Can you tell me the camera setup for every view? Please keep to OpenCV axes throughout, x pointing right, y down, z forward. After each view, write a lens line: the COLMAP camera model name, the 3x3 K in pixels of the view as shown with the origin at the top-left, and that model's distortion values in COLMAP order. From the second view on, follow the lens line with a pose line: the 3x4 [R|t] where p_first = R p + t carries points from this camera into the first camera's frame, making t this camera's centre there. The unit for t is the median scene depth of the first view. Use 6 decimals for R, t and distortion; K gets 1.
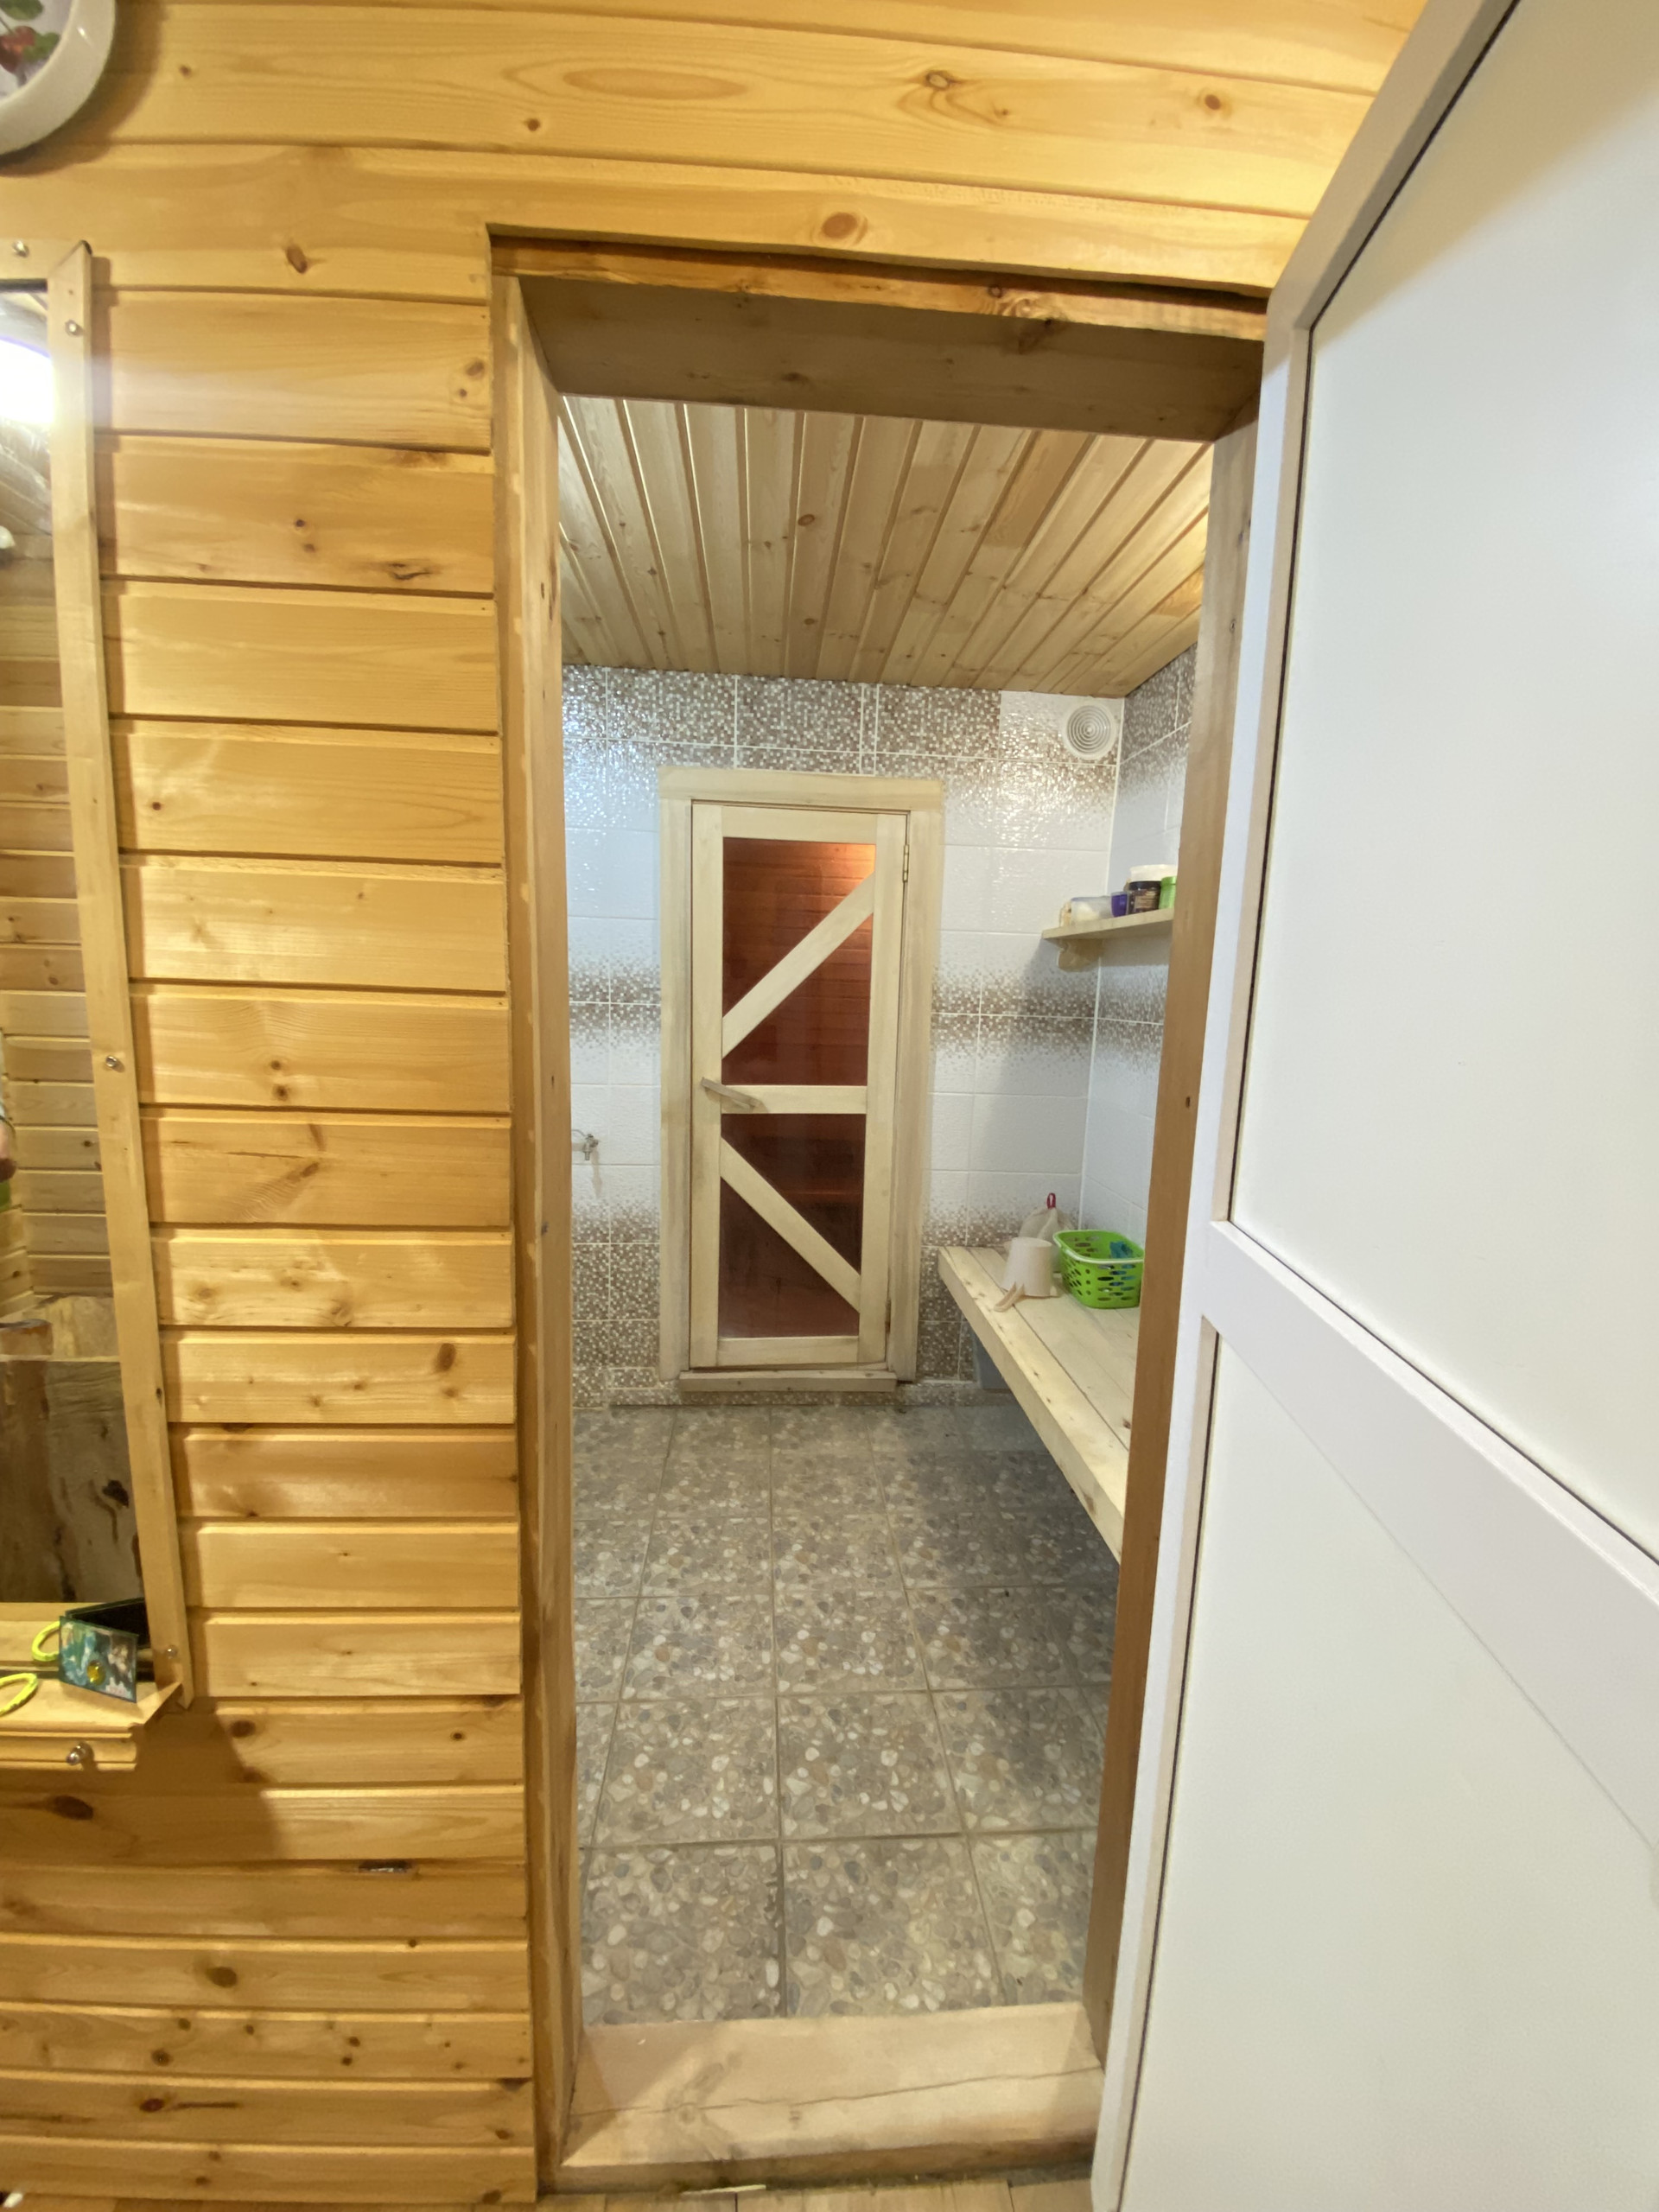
lens RADIAL K [[890.6, 0, 830.3], [0, 890.6, 1108.1], [0, 0, 1]] dist [0.007941, -0.014883]
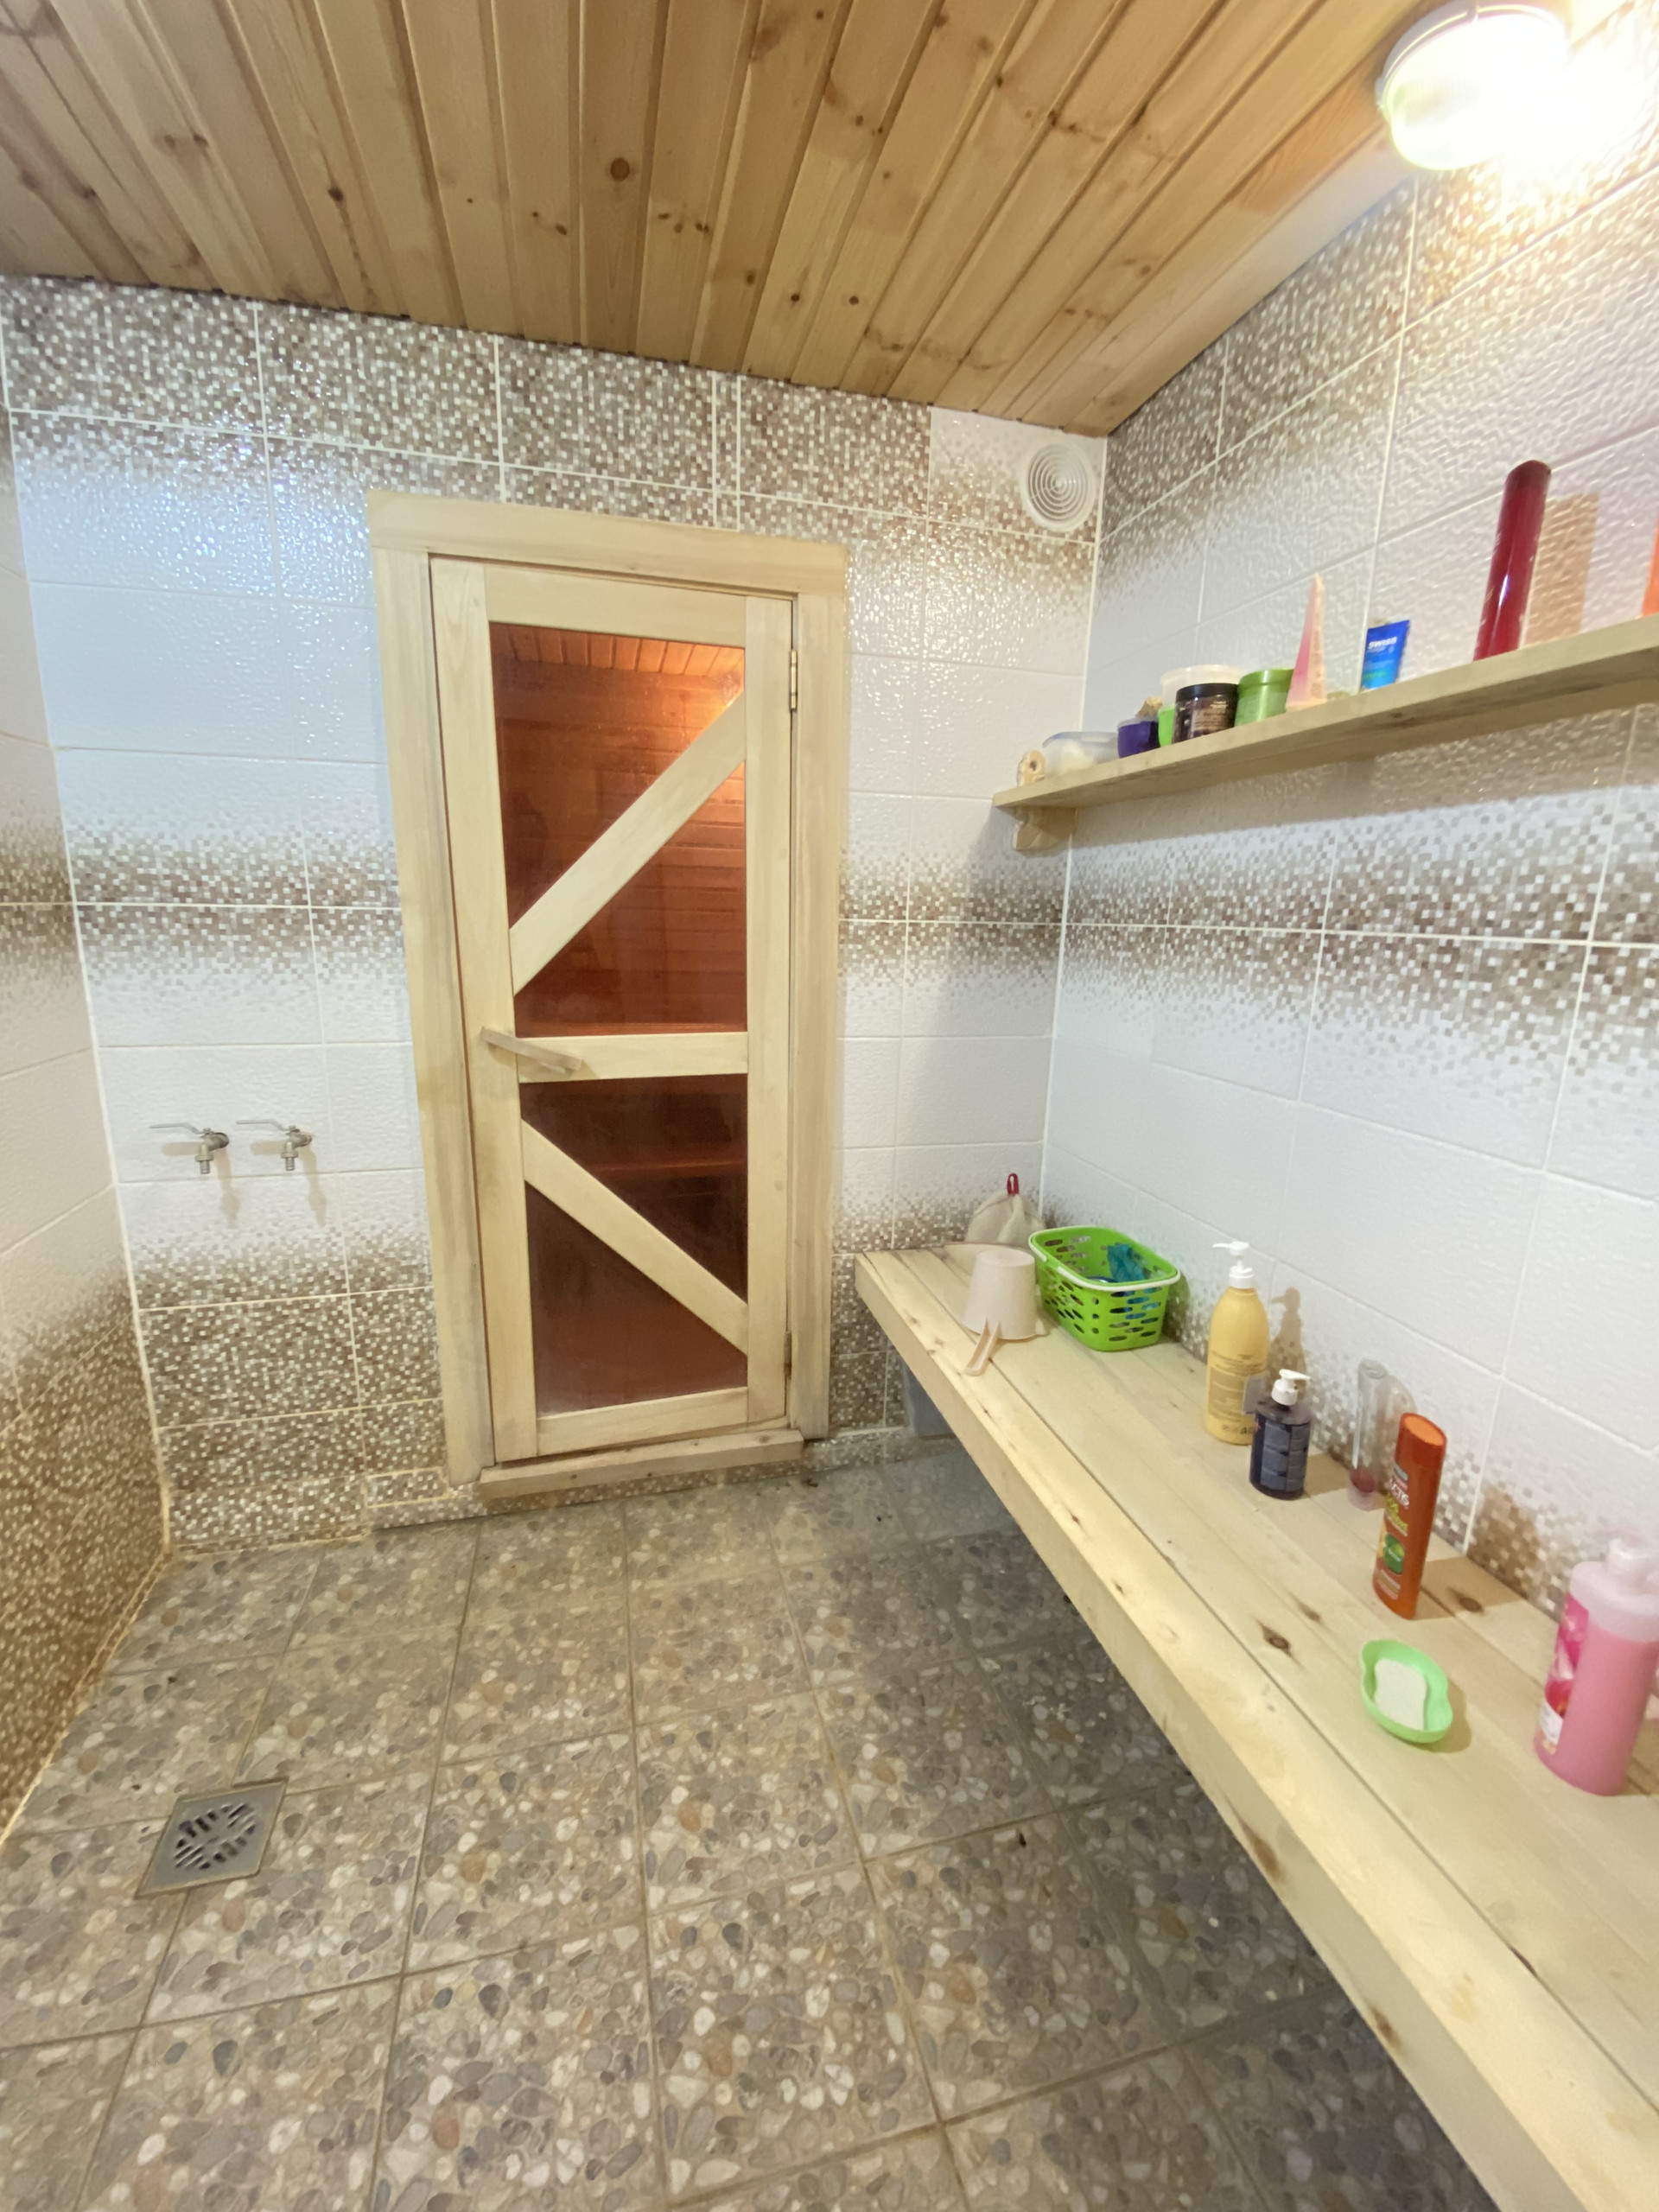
lens RADIAL K [[890.6, 0, 832.8], [0, 890.6, 1108.3], [0, 0, 1]] dist [0.007941, -0.014883]
pose [[0.983538, -0.048951, 0.173945, -0.013534], [0.034033, 0.995562, 0.087737, -0.023756], [-0.177468, -0.080373, 0.980839, 0.336369]]
